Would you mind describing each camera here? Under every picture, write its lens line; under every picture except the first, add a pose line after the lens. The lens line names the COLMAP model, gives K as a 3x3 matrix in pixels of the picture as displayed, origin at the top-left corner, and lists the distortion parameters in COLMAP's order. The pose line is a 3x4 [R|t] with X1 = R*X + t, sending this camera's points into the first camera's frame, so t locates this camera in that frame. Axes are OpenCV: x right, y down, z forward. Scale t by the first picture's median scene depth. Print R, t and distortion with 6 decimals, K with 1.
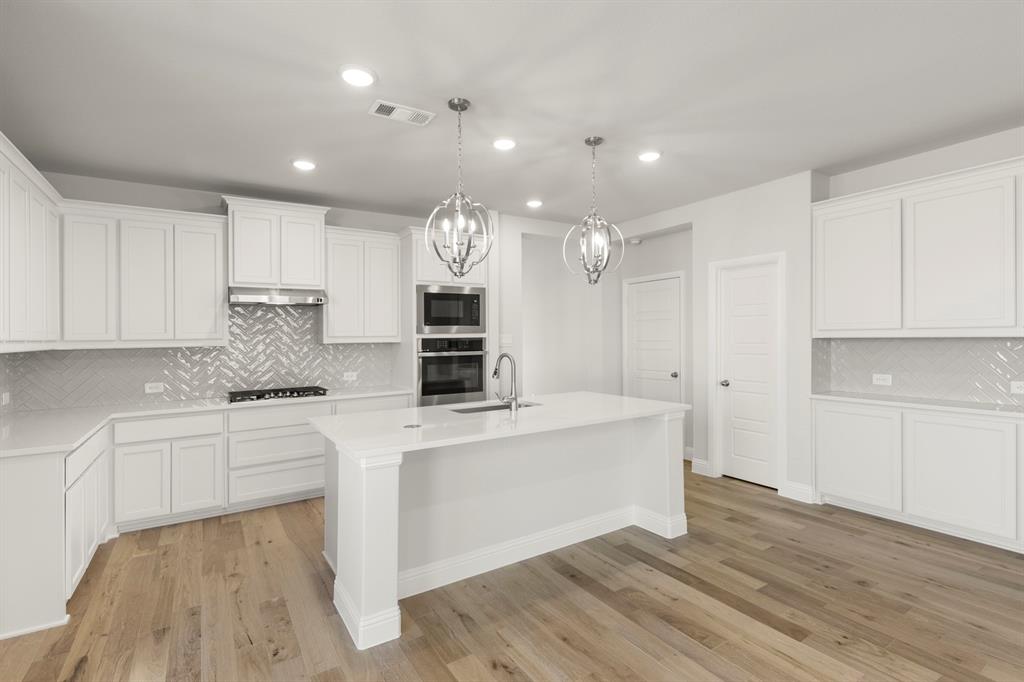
lens RADIAL K [[484.7, 0, 516.0], [0, 484.7, 340.6], [0, 0, 1]] dist [-0.001348, -0.001148]
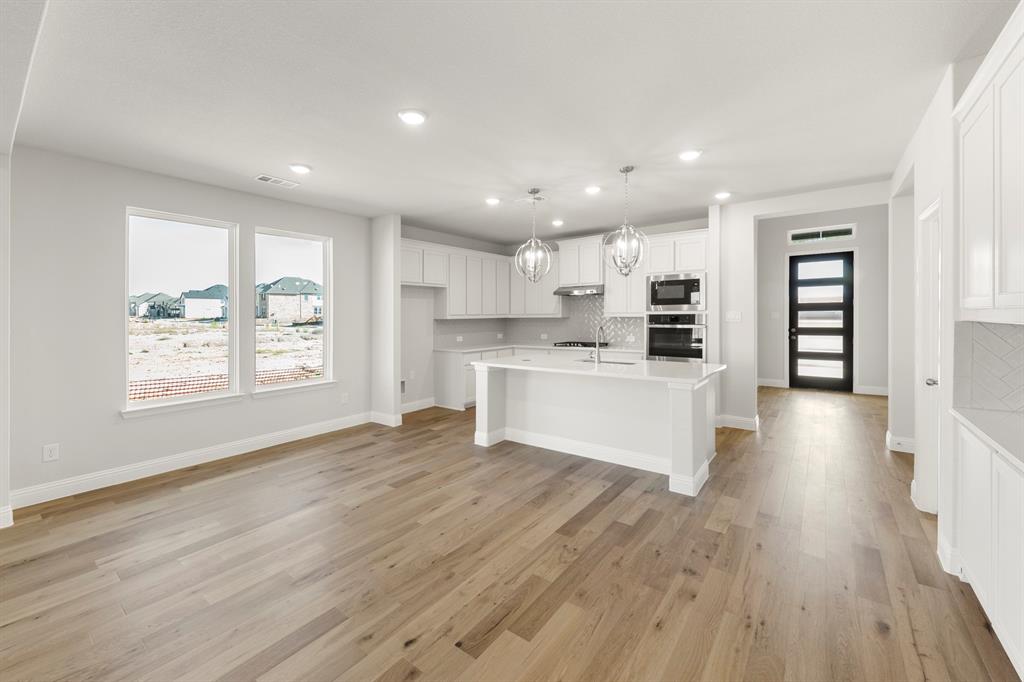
lens RADIAL K [[412.1, 0, 508.0], [0, 412.1, 313.1], [0, 0, 1]] dist [-0.000087, 0.000055]
pose [[0.337754, 0.007873, -0.941201, 1.121880], [-0.002663, 0.999969, 0.007409, -0.022622], [0.941231, 0.000005, 0.337765, 0.304908]]
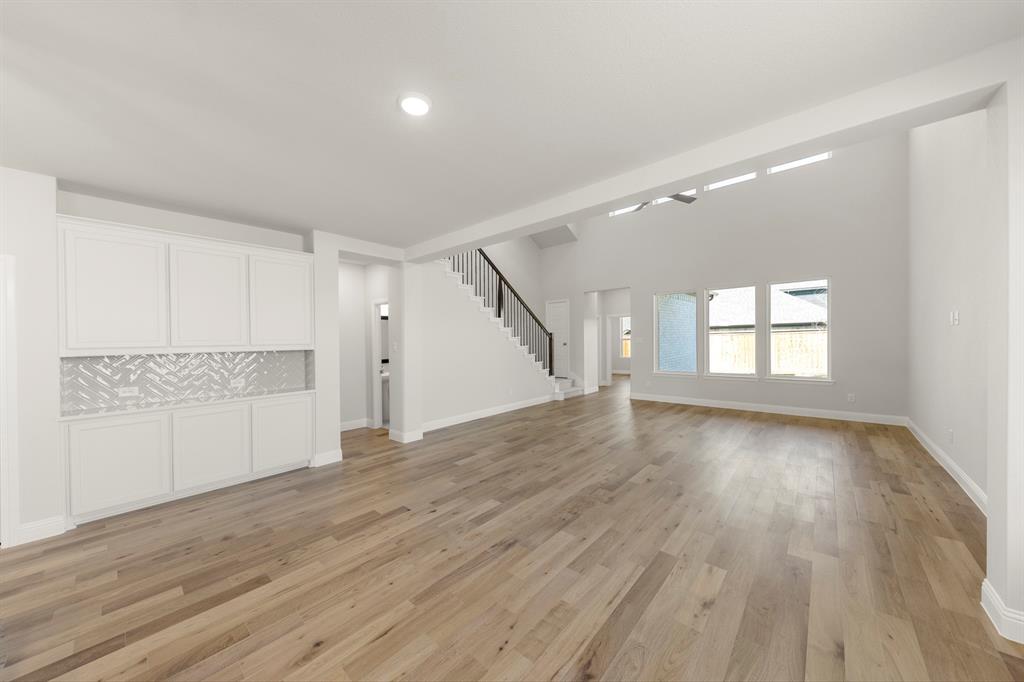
lens RADIAL K [[354.7, 0, 504.7], [0, 354.7, 346.3], [0, 0, 1]] dist [0.001212, -0.000140]
pose [[-0.263721, 0.007404, 0.964571, -0.347480], [0.031381, 0.999507, 0.000907, -0.000238], [-0.964088, 0.030509, -0.263824, 0.415629]]
